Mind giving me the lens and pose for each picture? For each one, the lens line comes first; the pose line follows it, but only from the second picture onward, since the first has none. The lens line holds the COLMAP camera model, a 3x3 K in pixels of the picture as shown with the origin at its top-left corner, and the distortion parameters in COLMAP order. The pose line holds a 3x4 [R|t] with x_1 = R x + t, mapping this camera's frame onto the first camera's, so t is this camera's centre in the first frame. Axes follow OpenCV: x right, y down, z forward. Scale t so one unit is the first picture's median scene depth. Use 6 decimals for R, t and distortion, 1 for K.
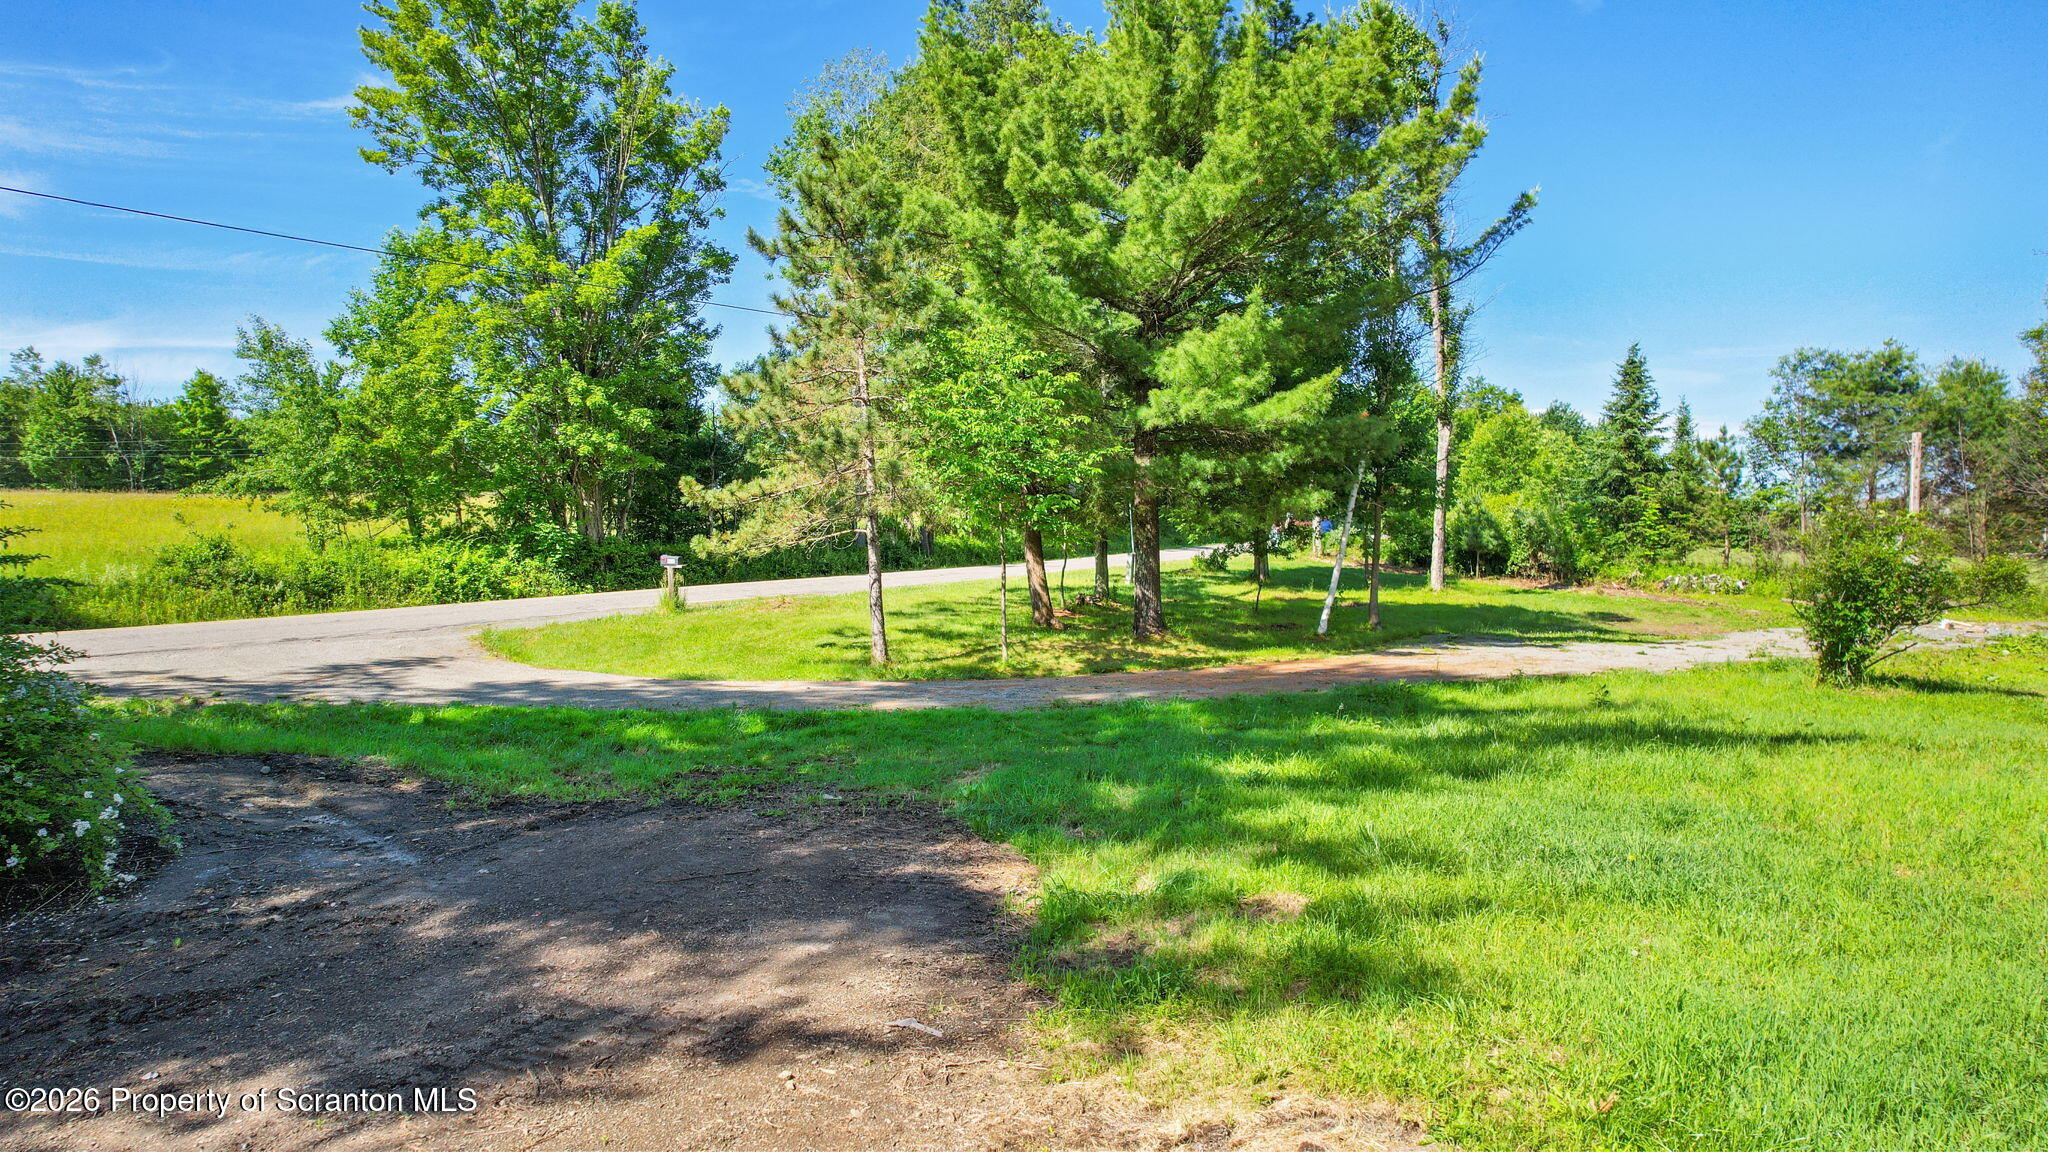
lens RADIAL K [[1334.1, 0, 1007.8], [0, 1334.1, 574.3], [0, 0, 1]] dist [-0.062055, 0.058598]
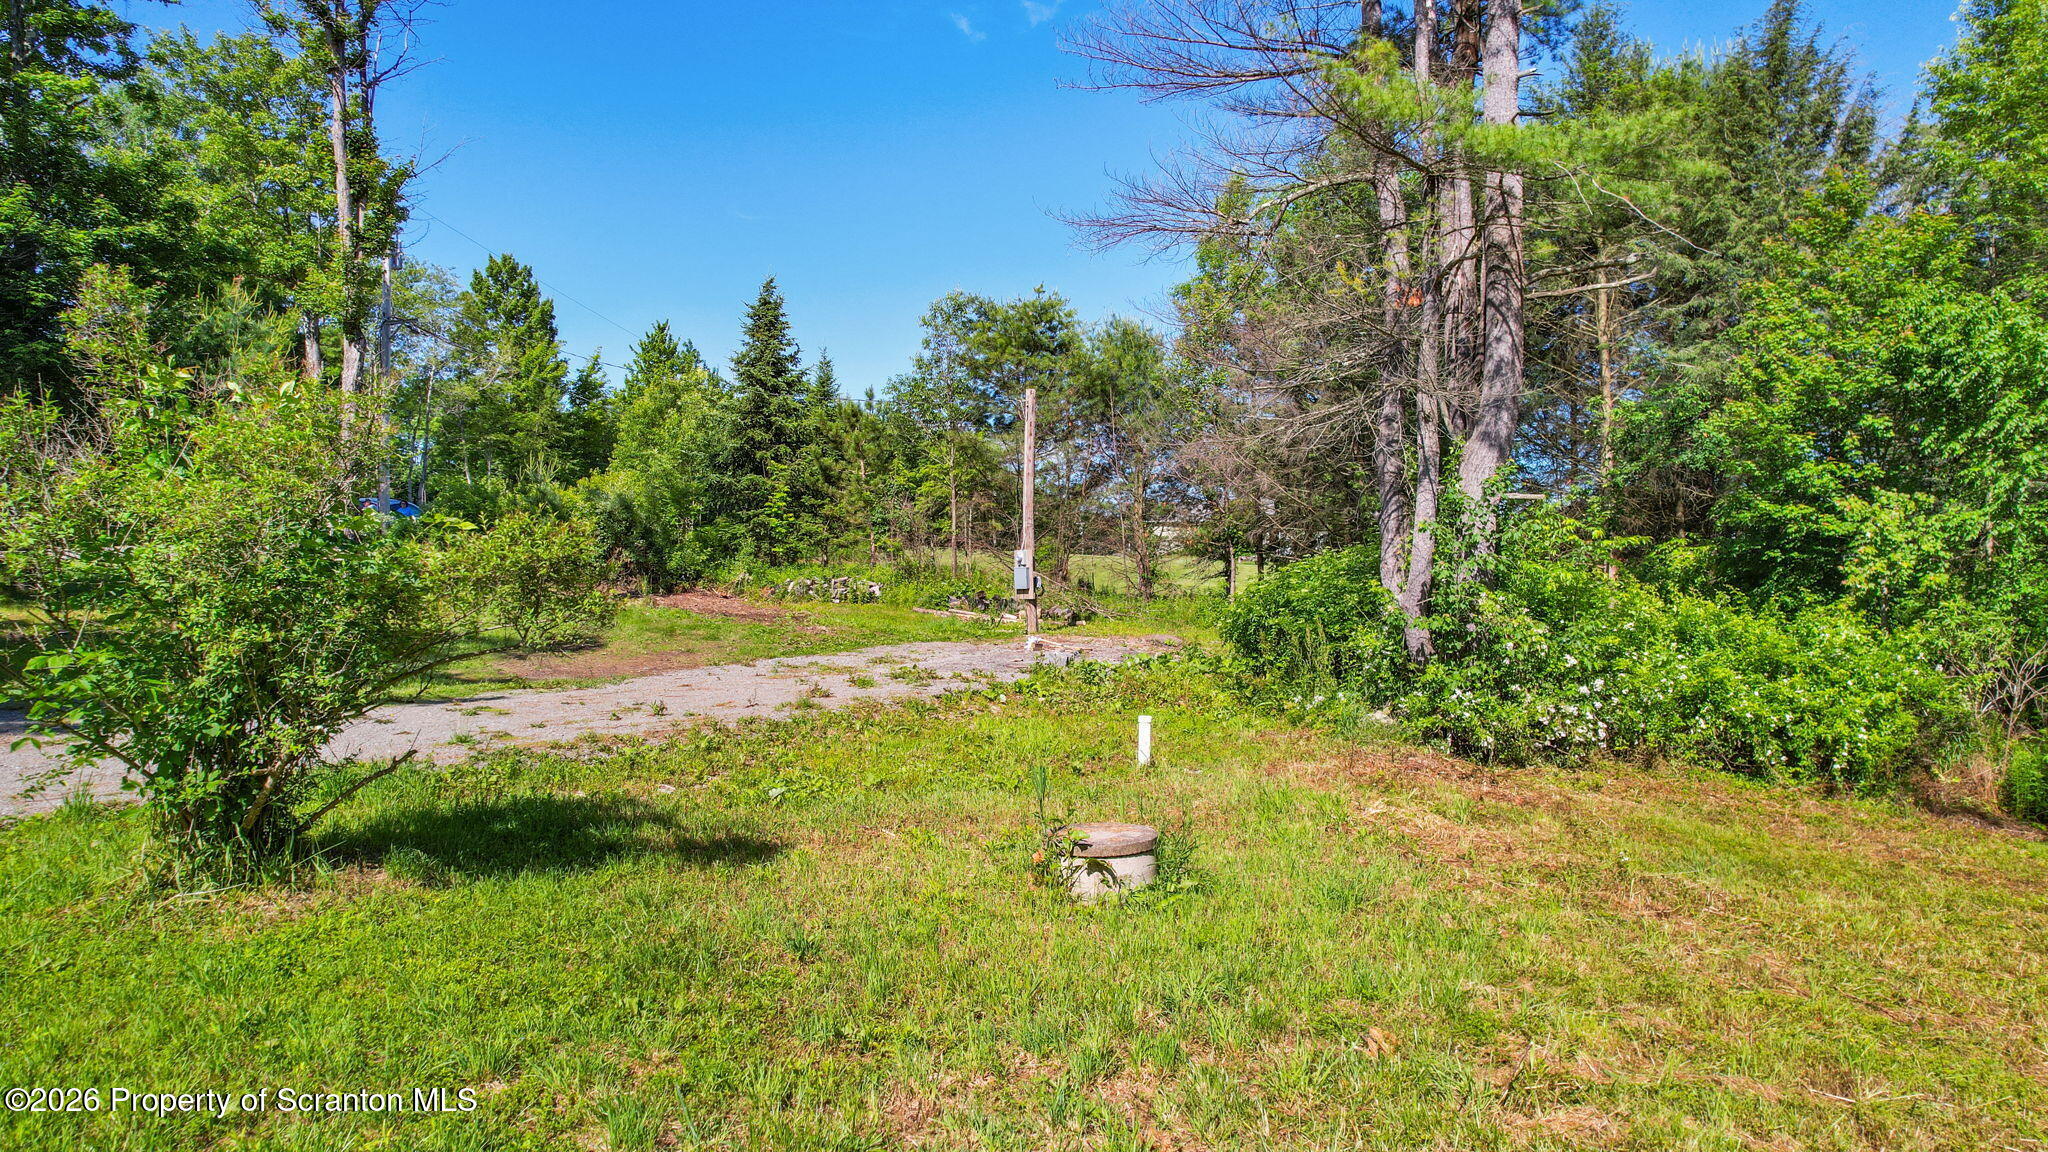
lens RADIAL K [[1334.1, 0, 1030.5], [0, 1334.1, 581.1], [0, 0, 1]] dist [-0.062055, 0.058598]
pose [[0.896703, -0.007495, 0.442569, 0.284203], [0.007285, 0.999971, 0.002174, 0.001271], [-0.442572, 0.001275, 0.896732, 0.251357]]
